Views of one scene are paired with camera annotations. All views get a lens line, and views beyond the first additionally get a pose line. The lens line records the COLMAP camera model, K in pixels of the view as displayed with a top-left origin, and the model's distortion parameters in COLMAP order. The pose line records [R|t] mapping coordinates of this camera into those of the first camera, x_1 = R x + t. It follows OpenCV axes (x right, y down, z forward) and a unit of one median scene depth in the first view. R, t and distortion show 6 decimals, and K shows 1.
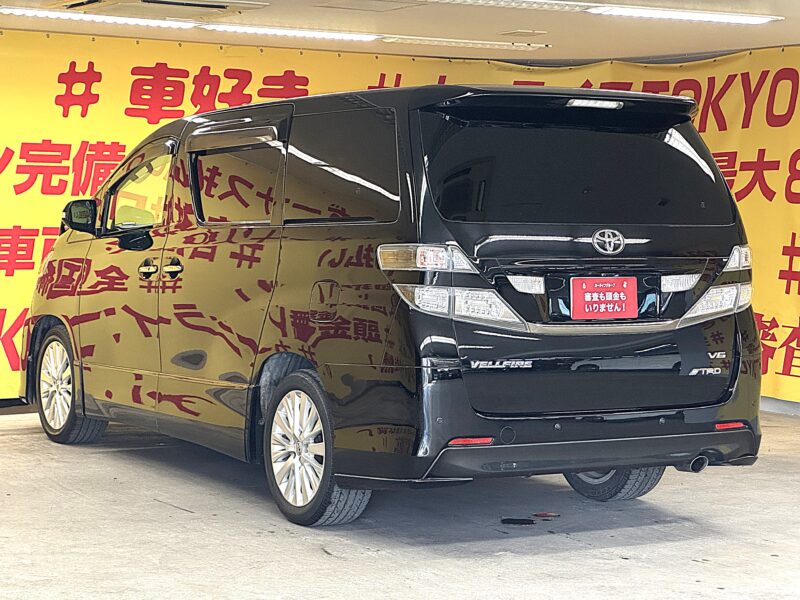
lens RADIAL K [[1779.9, 0, 400.0], [0, 1779.9, 300.0], [0, 0, 1]] dist [0.091989, 0.458162]
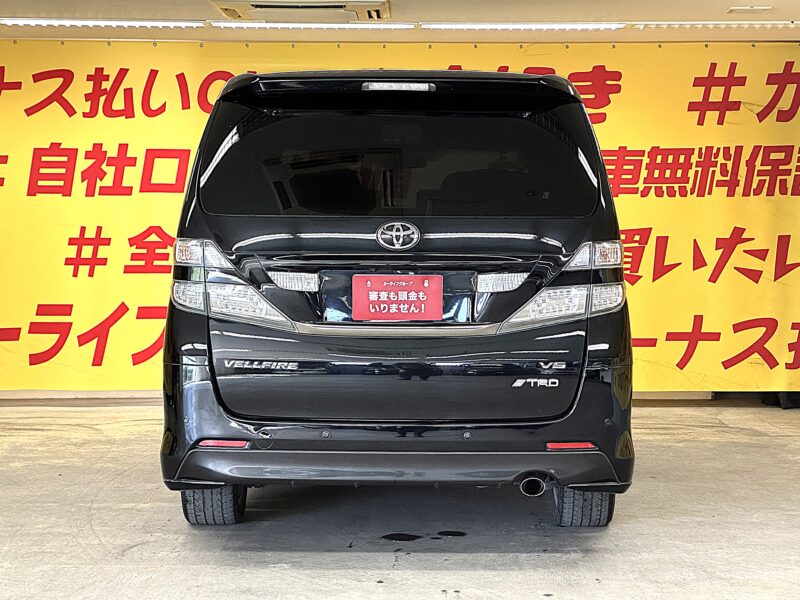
lens RADIAL K [[1737.6, 0, 400.0], [0, 1737.6, 300.0], [0, 0, 1]] dist [0.074624, 0.621148]
pose [[0.859955, 0.015487, -0.510134, 0.350296], [-0.017719, 0.999843, 0.000484, -0.000189], [0.510061, 0.008623, 0.860095, 0.141951]]
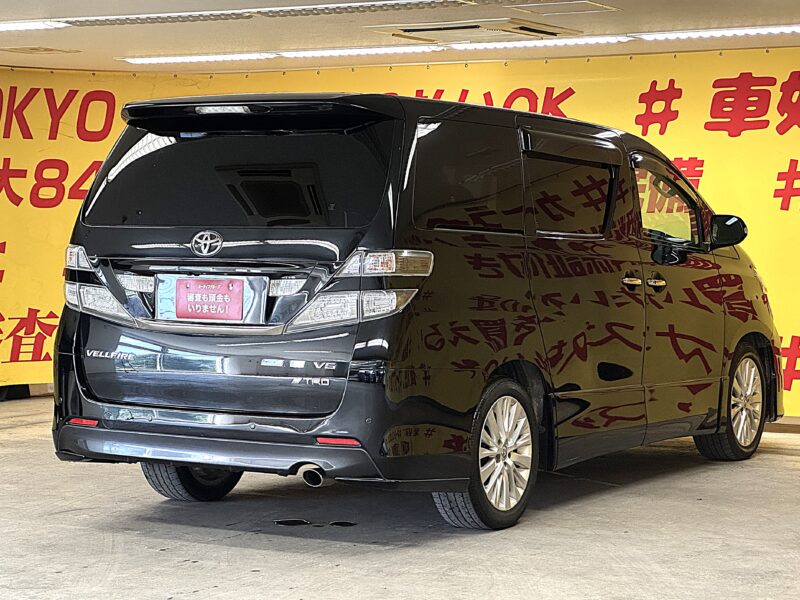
lens RADIAL K [[1863.0, 0, 400.0], [0, 1863.0, 300.0], [0, 0, 1]] dist [0.207171, 0.343664]
pose [[0.493927, 0.026174, -0.869109, 0.673268], [-0.045187, 0.998969, 0.004404, -0.006308], [0.868328, 0.037097, 0.494601, 0.346390]]
